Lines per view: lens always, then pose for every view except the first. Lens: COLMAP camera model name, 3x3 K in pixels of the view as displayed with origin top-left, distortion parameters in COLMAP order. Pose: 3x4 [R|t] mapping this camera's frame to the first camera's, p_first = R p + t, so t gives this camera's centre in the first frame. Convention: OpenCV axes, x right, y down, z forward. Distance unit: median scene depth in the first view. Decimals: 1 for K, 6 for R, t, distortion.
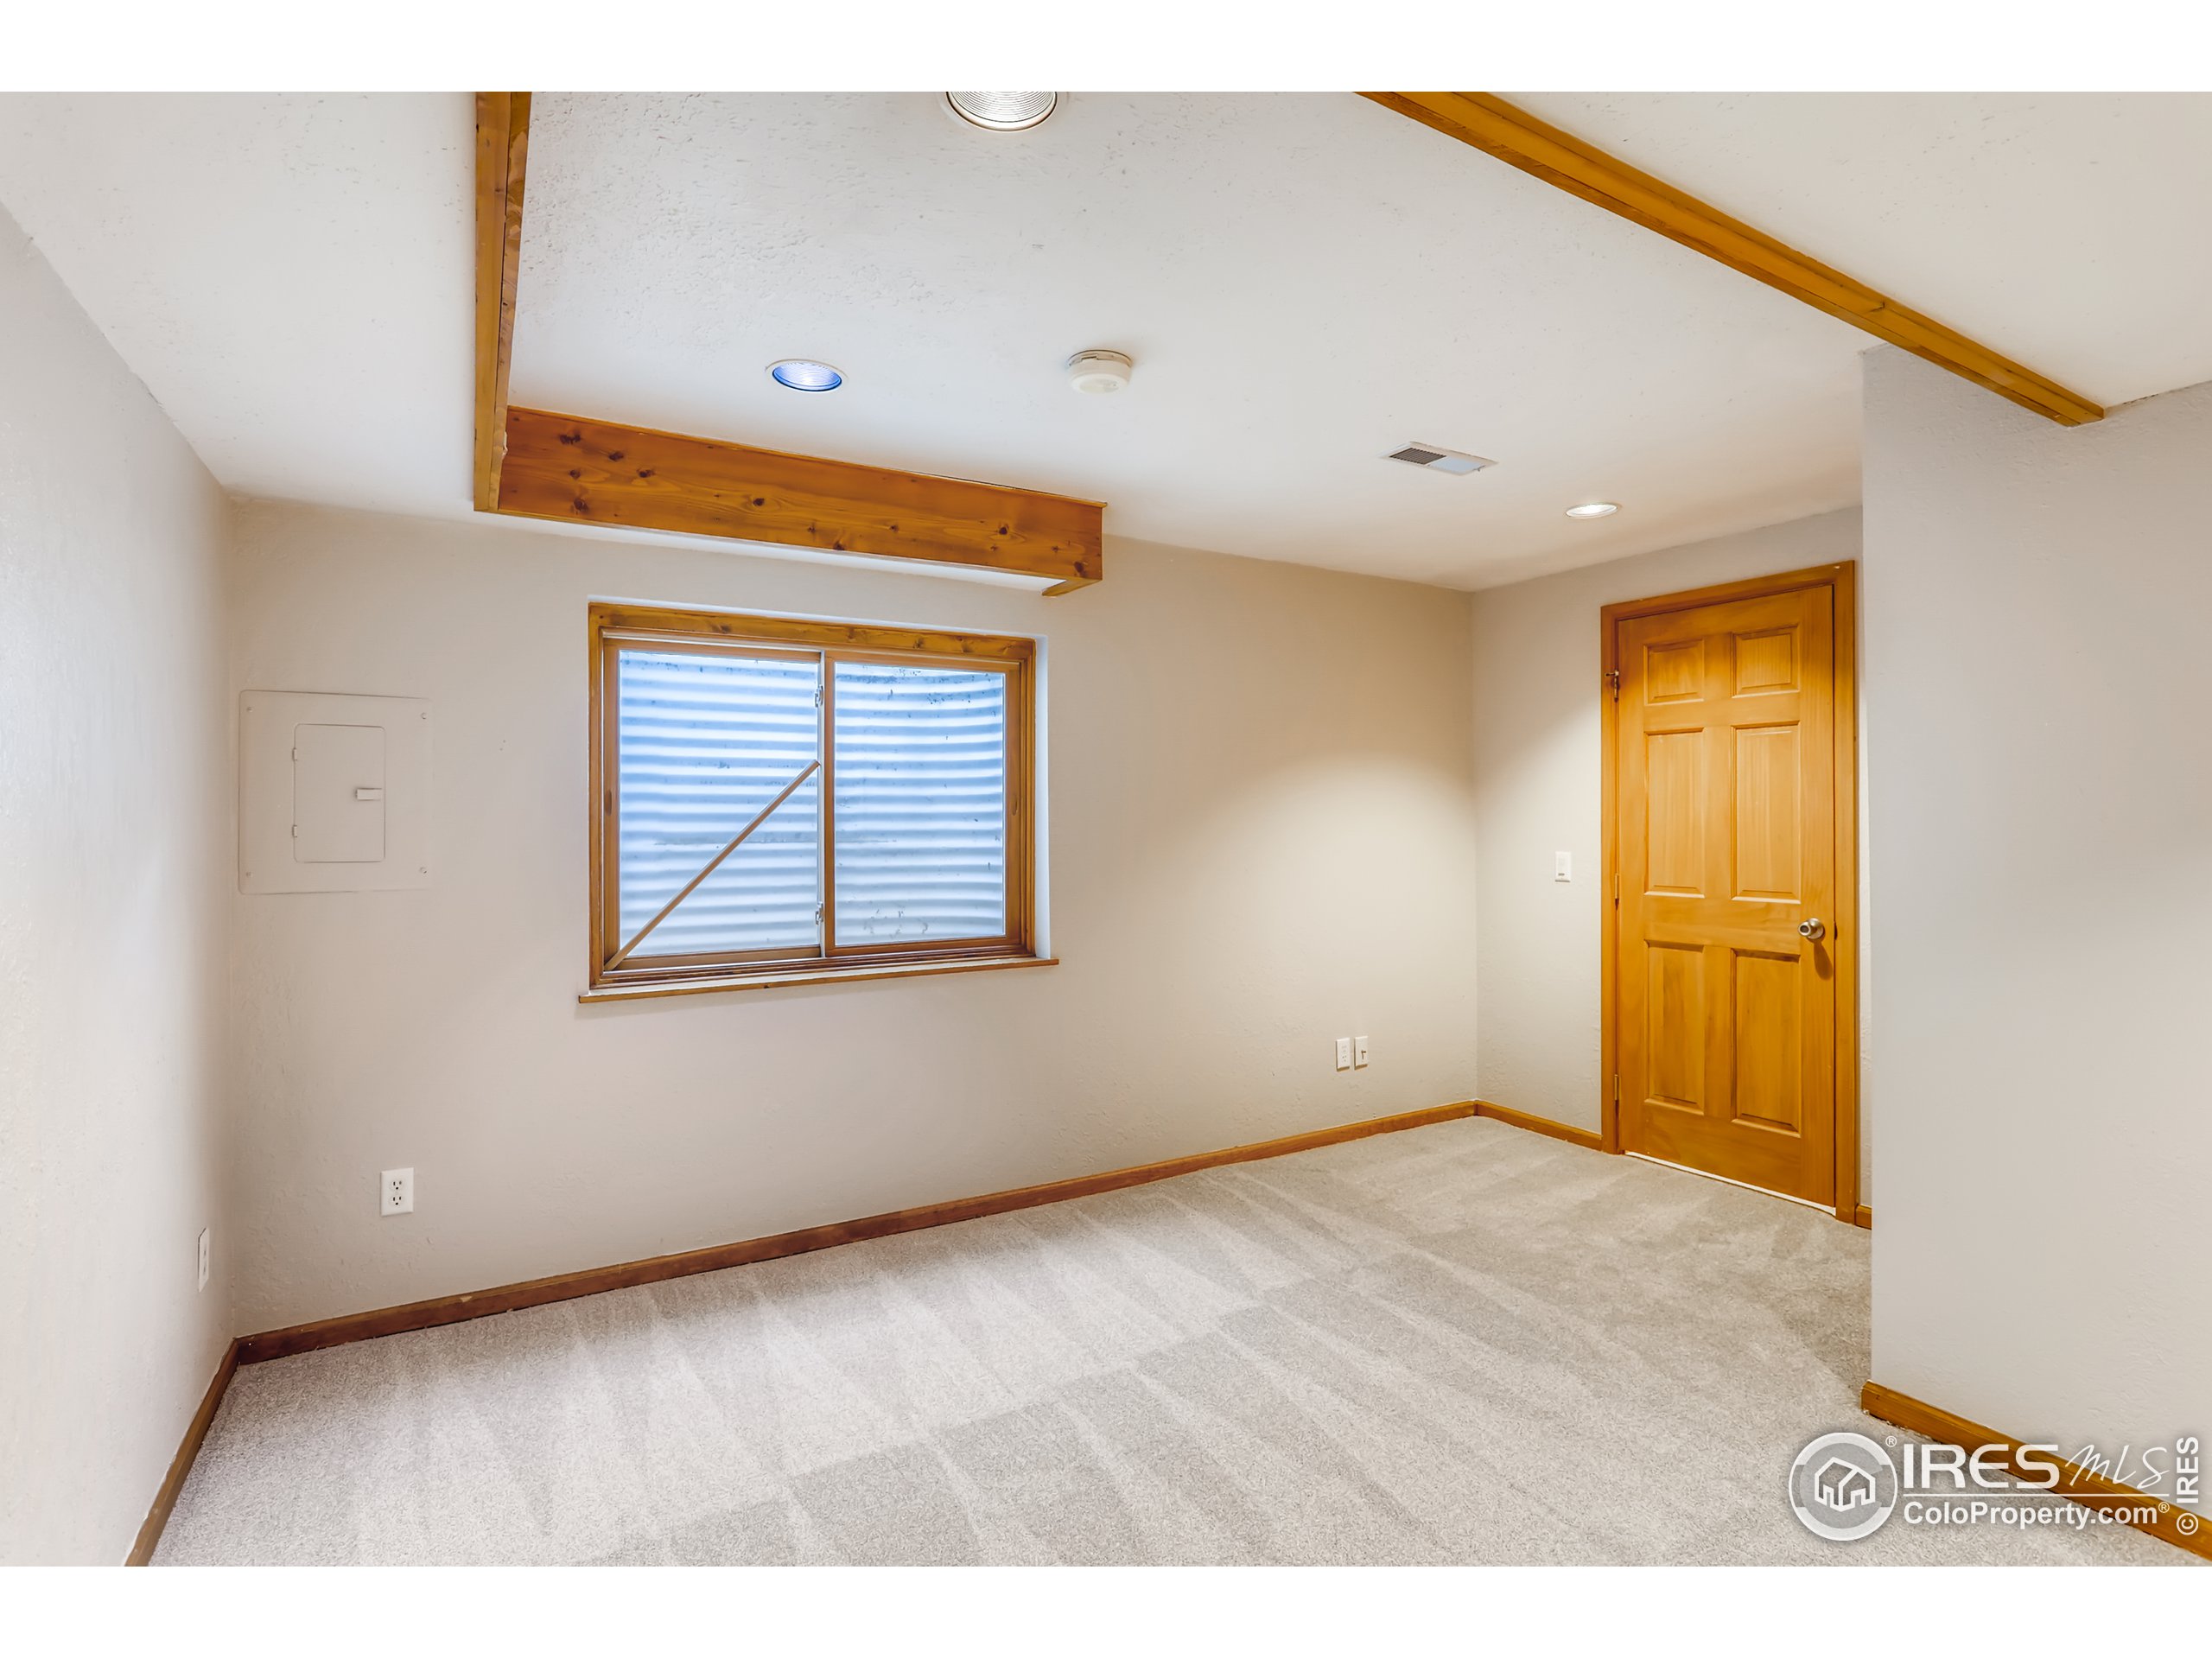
lens RADIAL K [[1080.0, 0, 1105.9], [0, 1080.0, 829.5], [0, 0, 1]] dist [-0.025348, 0.013123]
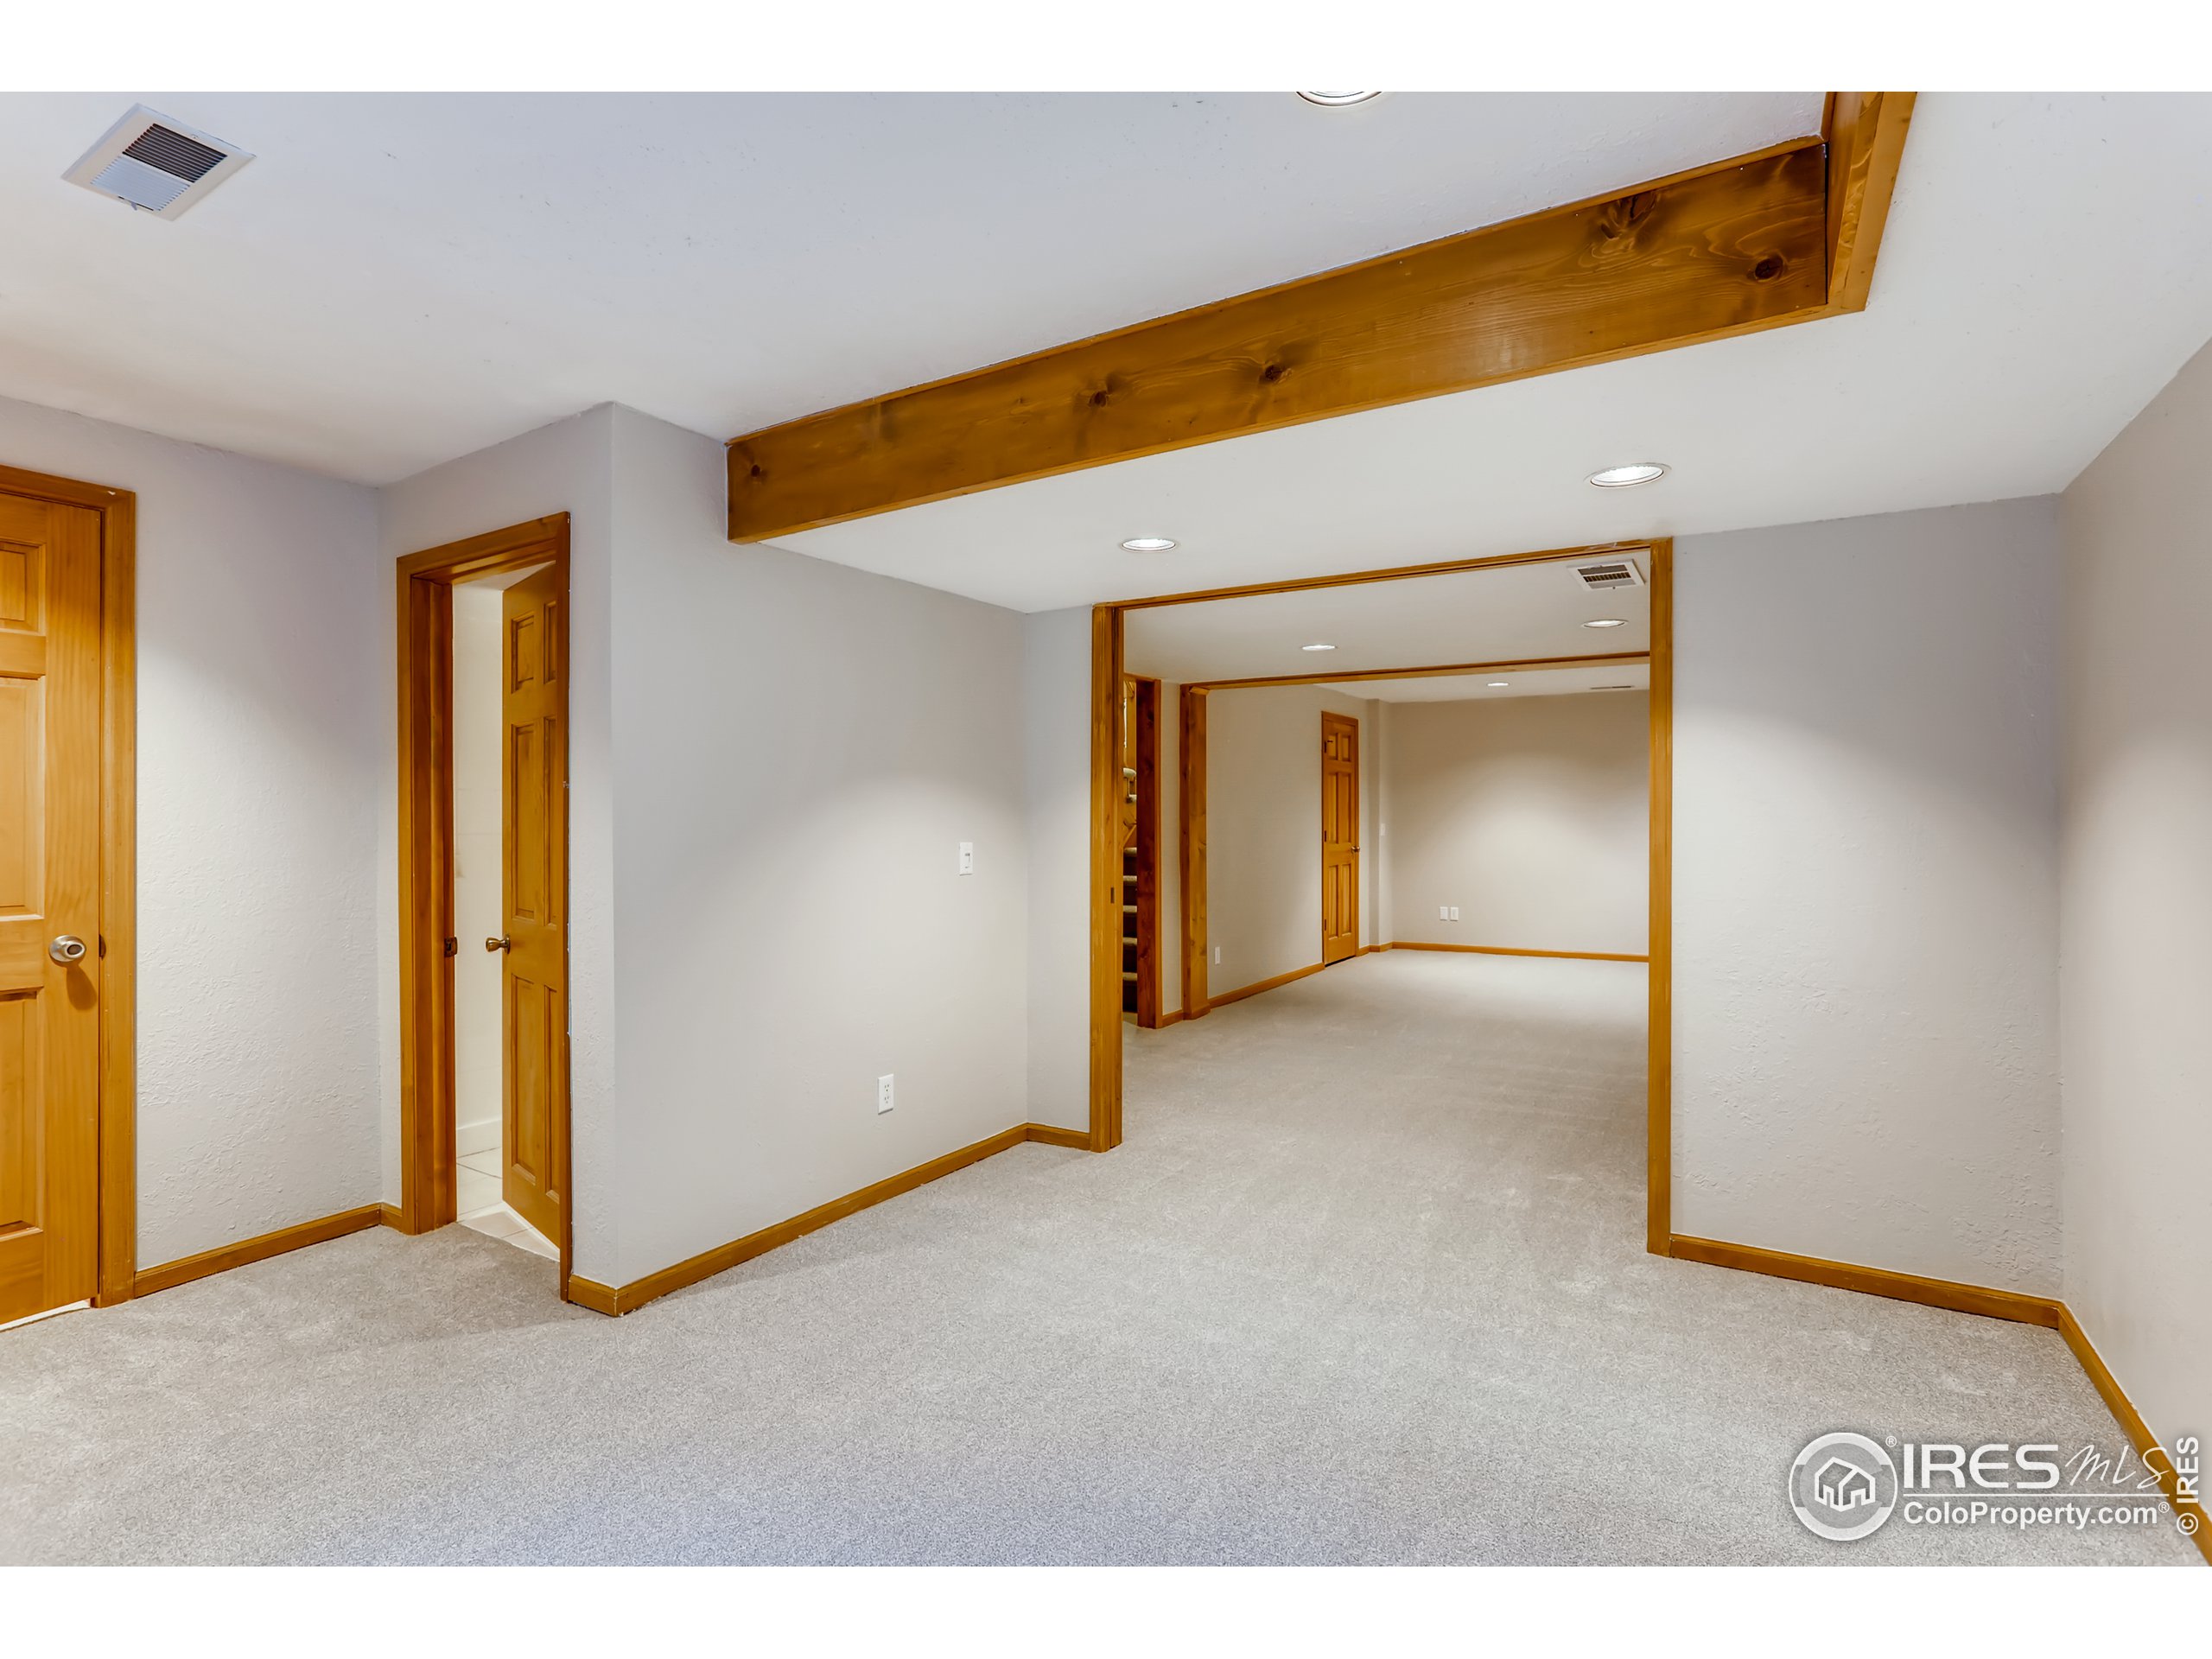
lens RADIAL K [[1080.0, 0, 1101.0], [0, 1080.0, 820.9], [0, 0, 1]] dist [-0.025348, 0.013123]
pose [[-0.480849, -0.002761, 0.876799, -0.367299], [0.004202, 0.999976, 0.005453, -0.000115], [-0.876794, 0.006306, -0.480826, 0.717489]]
